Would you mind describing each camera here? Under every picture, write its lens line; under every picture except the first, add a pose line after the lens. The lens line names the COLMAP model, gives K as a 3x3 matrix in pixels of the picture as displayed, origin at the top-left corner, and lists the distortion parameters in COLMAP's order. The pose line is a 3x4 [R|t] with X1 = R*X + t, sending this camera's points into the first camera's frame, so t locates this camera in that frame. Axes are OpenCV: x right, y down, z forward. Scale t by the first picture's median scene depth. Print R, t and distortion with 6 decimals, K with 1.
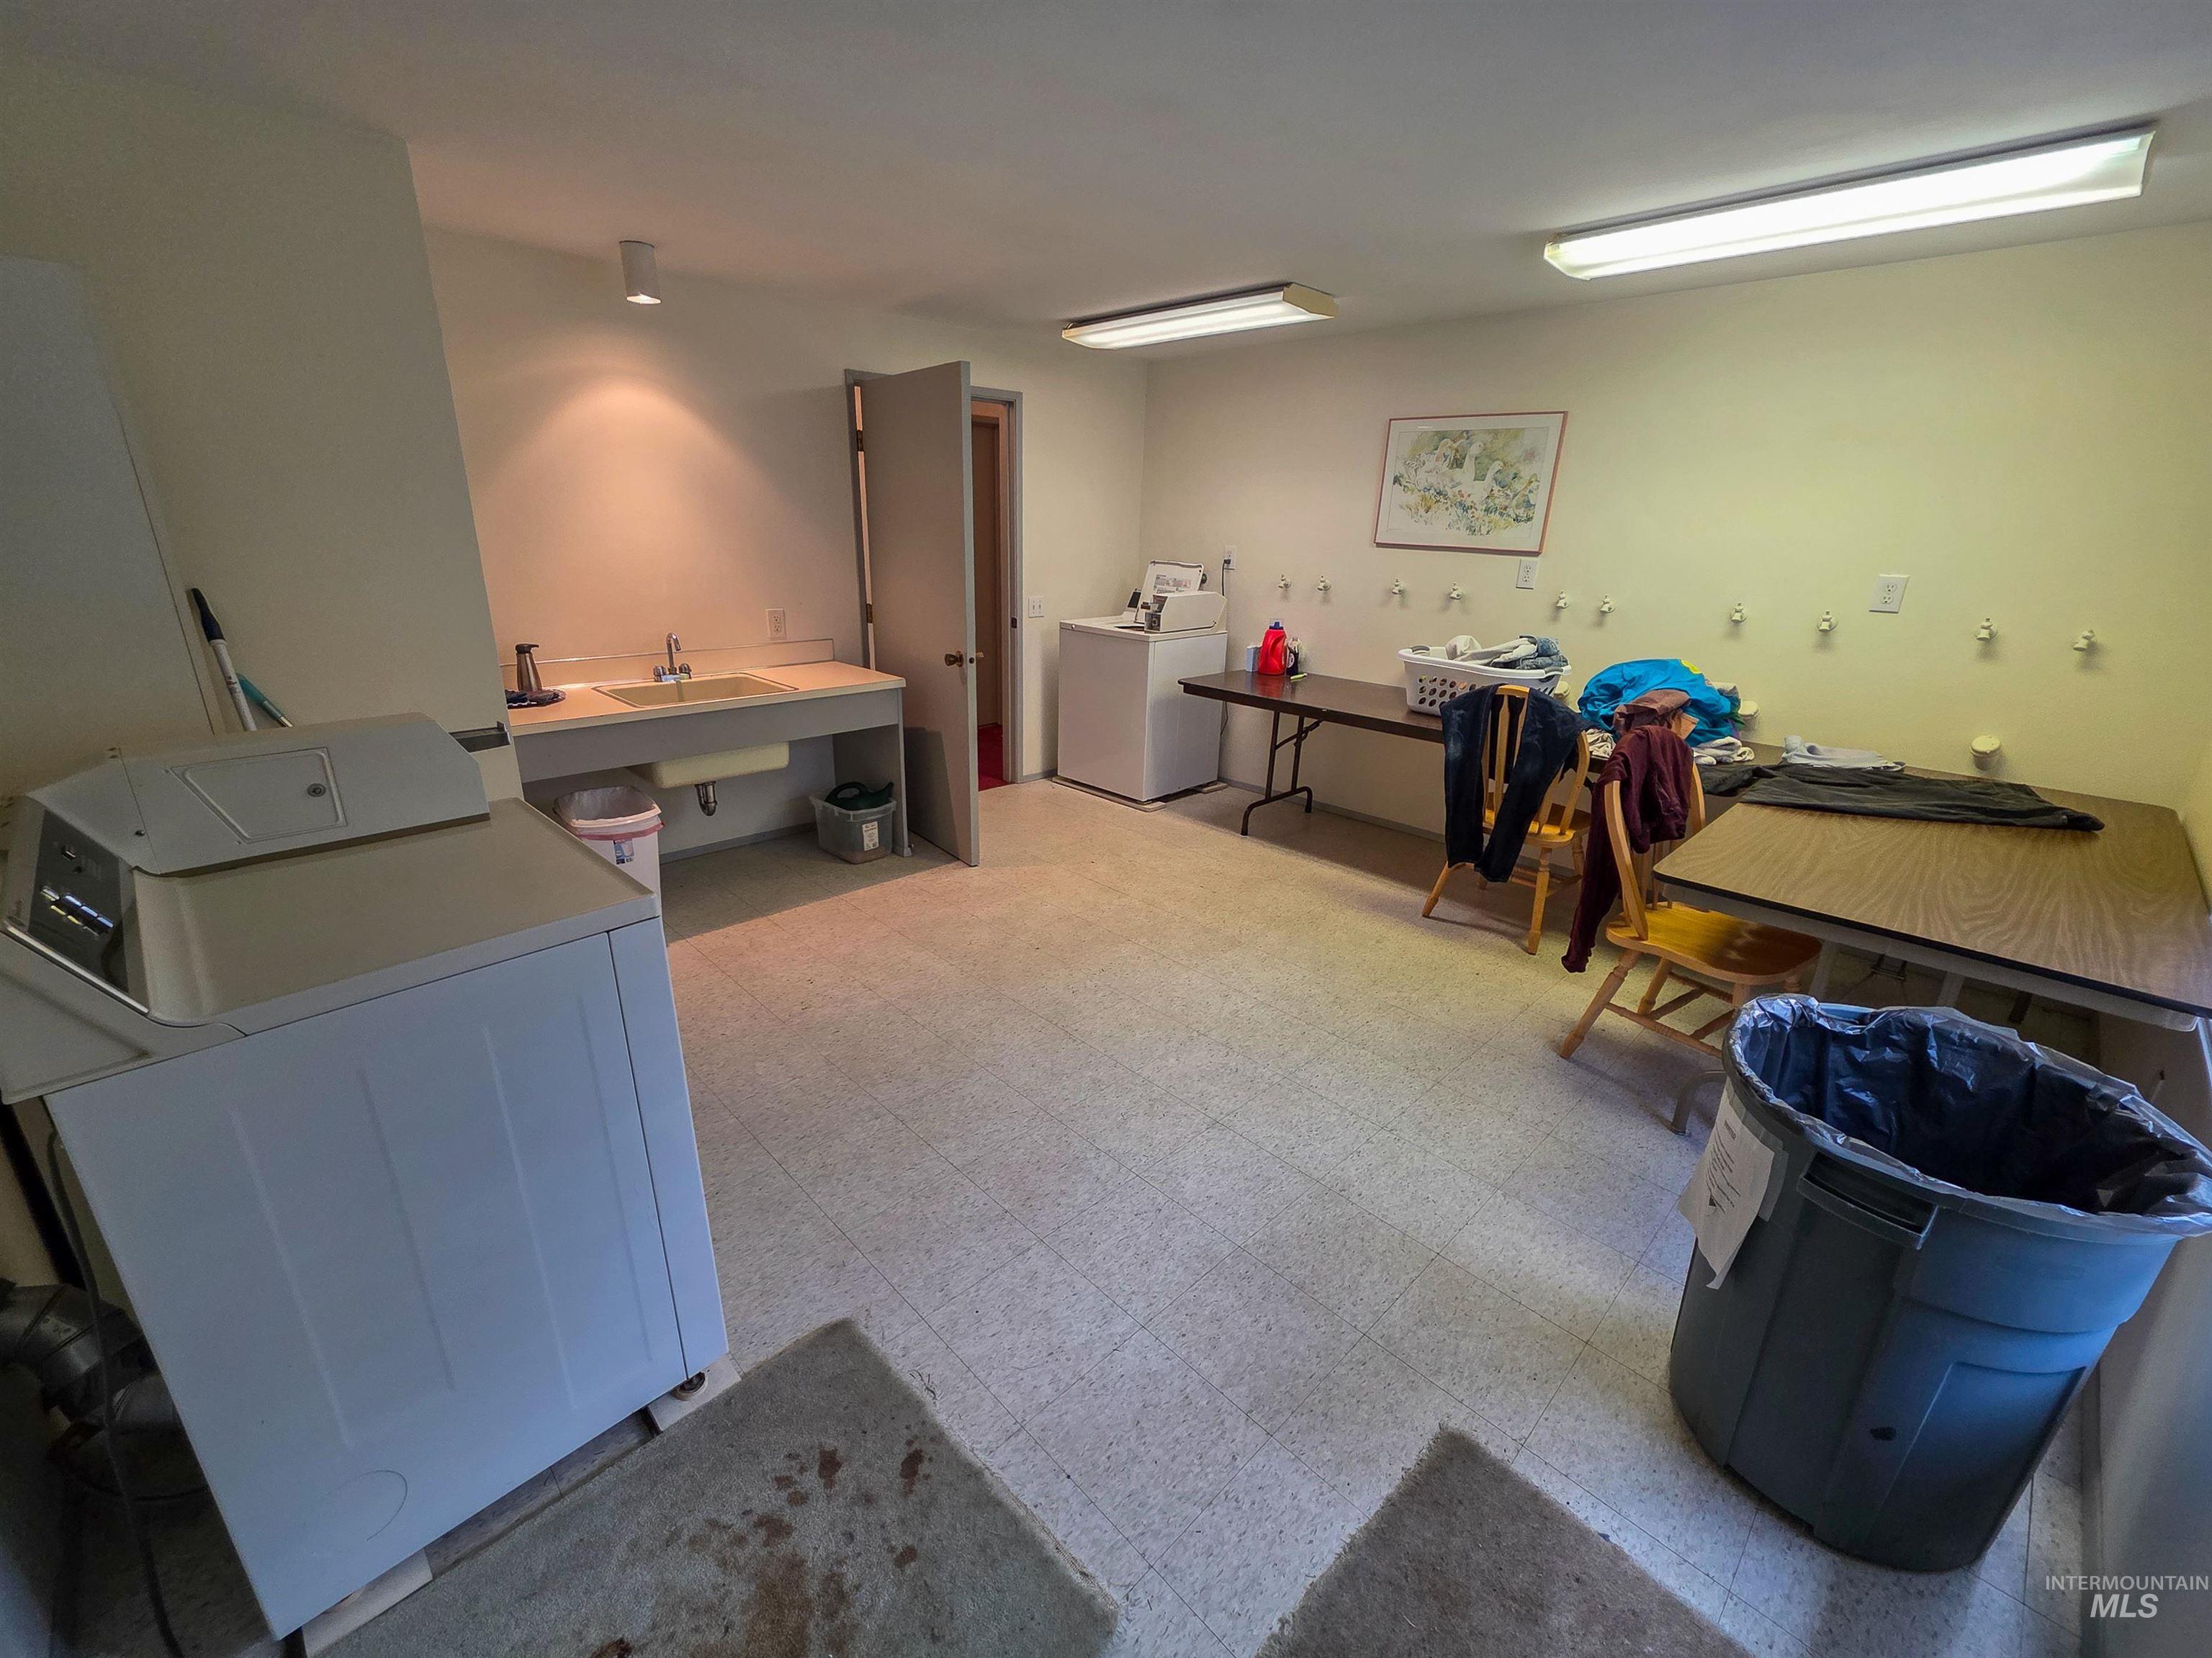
lens RADIAL K [[899.0, 0, 1098.7], [0, 899.0, 824.1], [0, 0, 1]] dist [0.000746, -0.000083]
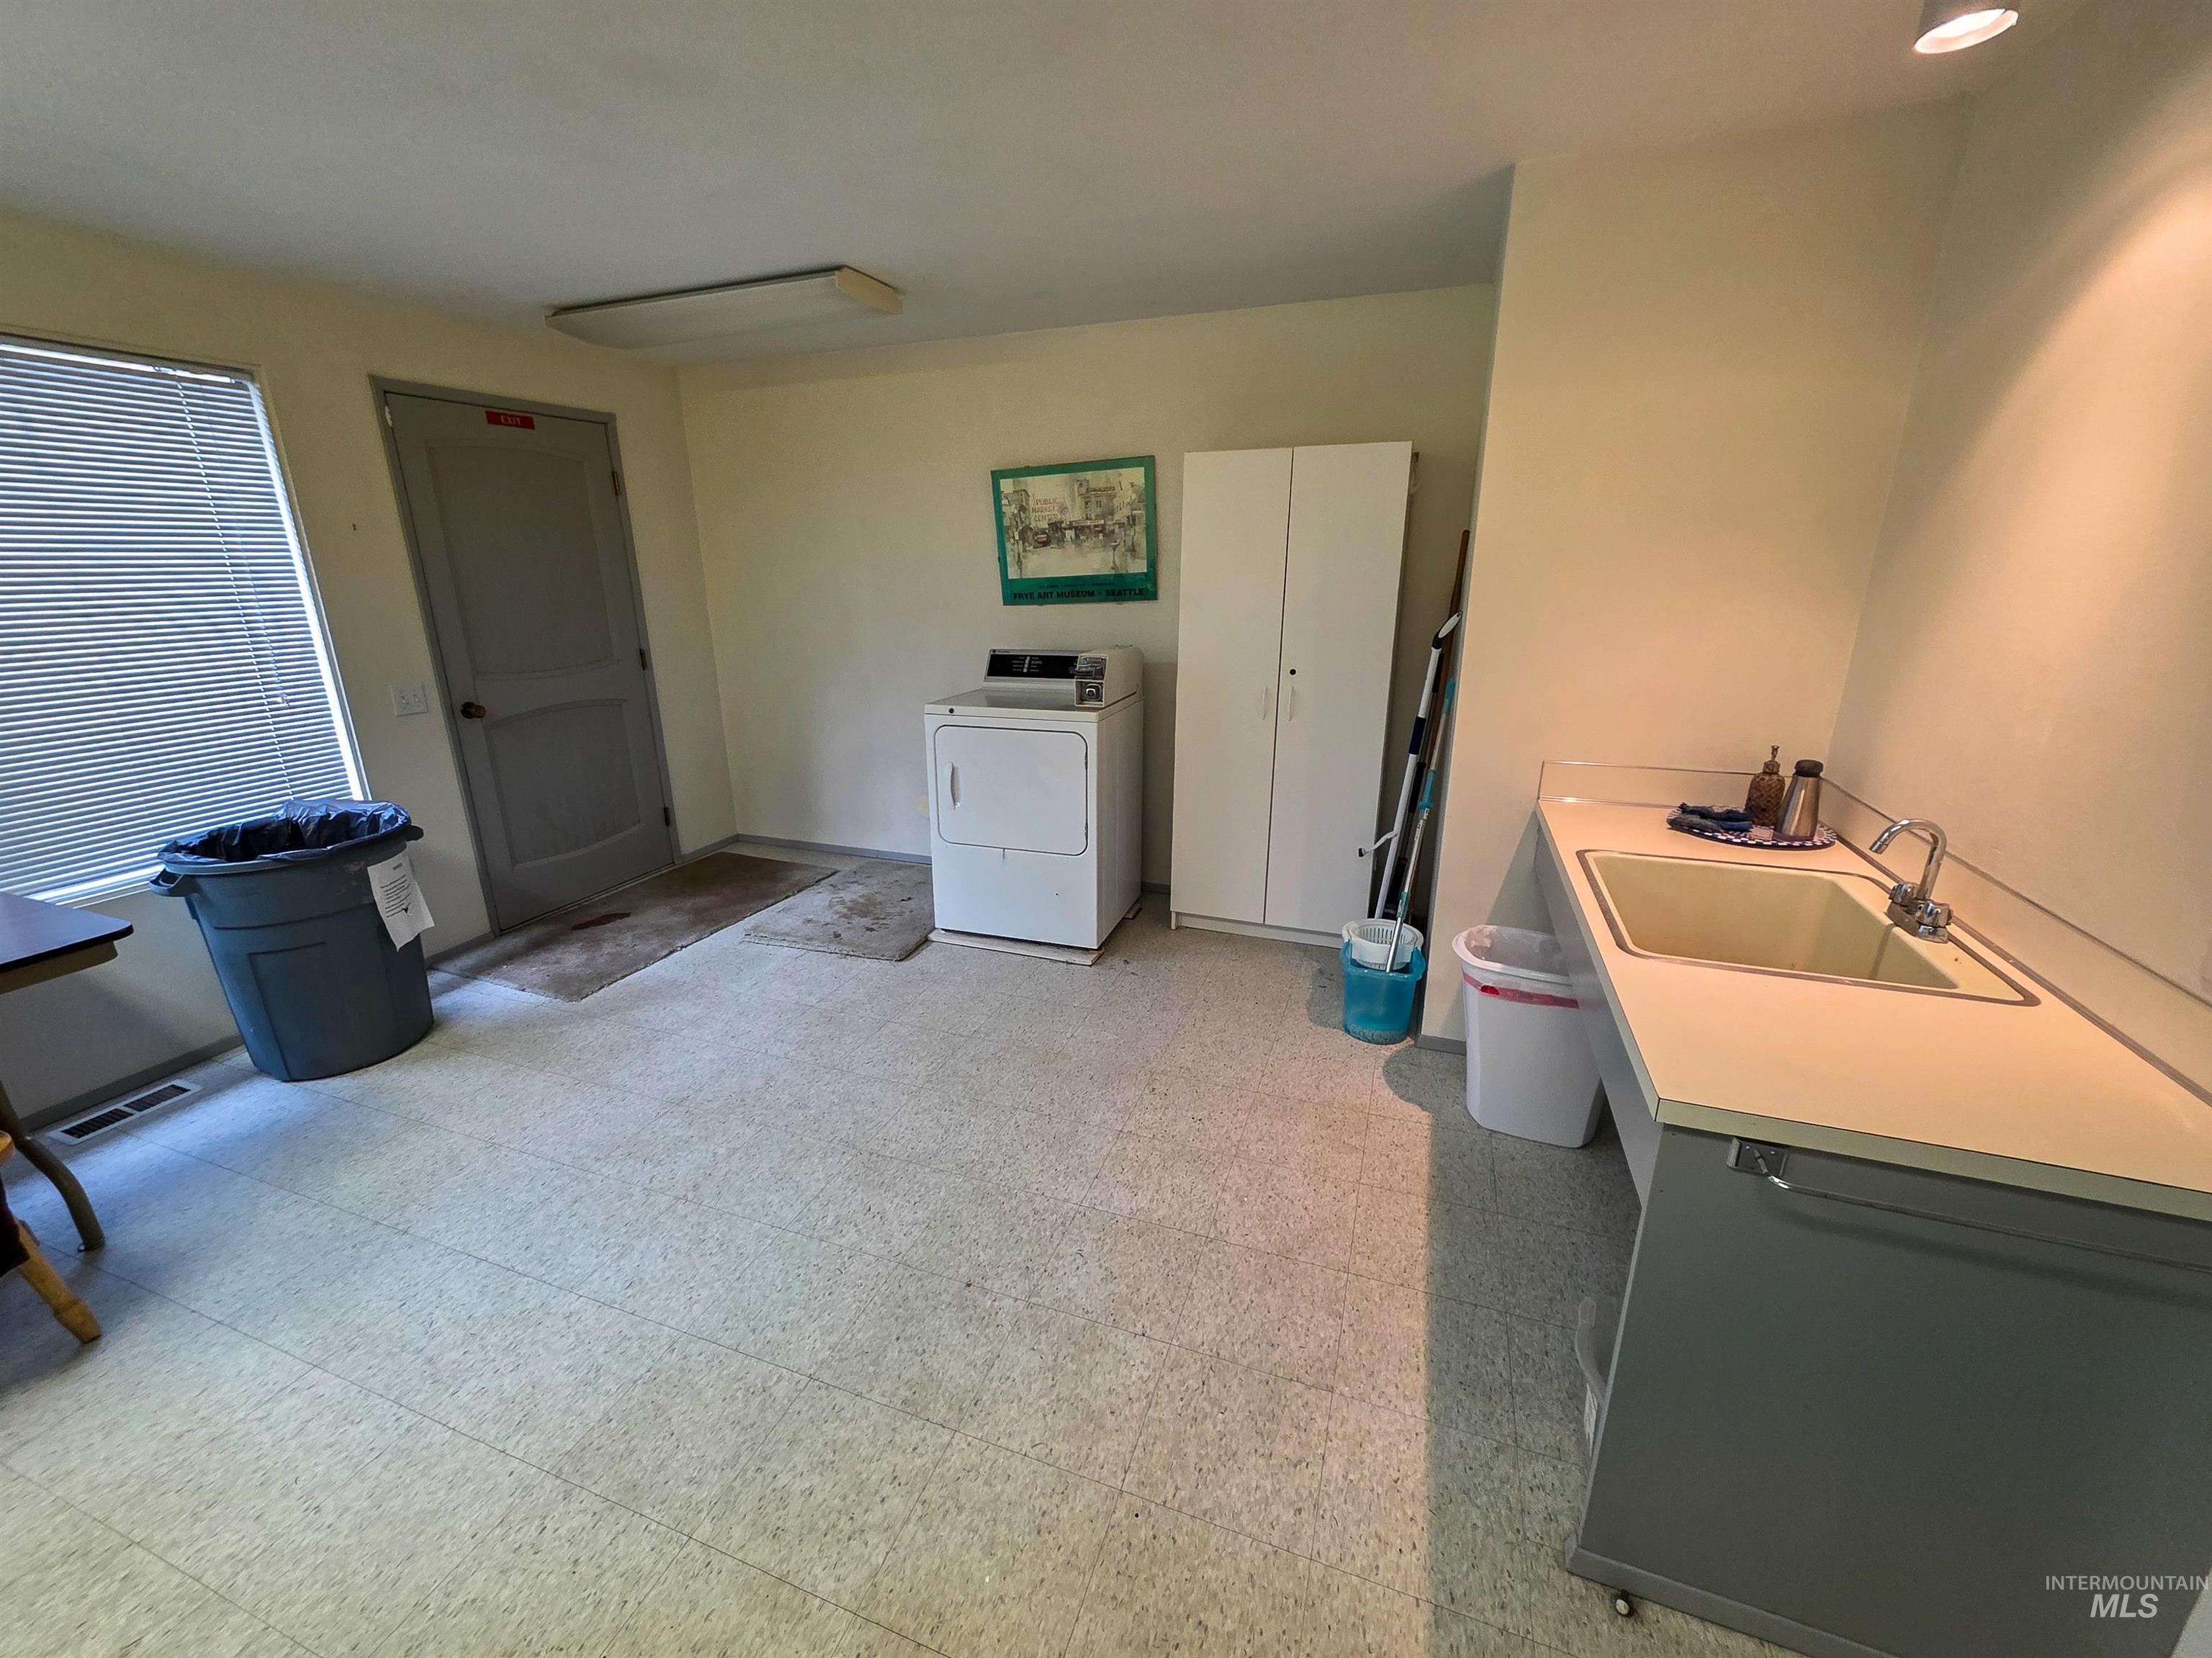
lens RADIAL K [[899.0, 0, 1098.7], [0, 899.0, 824.1], [0, 0, 1]] dist [0.000746, -0.000083]
pose [[-0.899366, 0.110160, -0.423090, 0.089072], [-0.150612, 0.830431, 0.536378, -0.558003], [0.410434, 0.546122, -0.730270, 1.668369]]
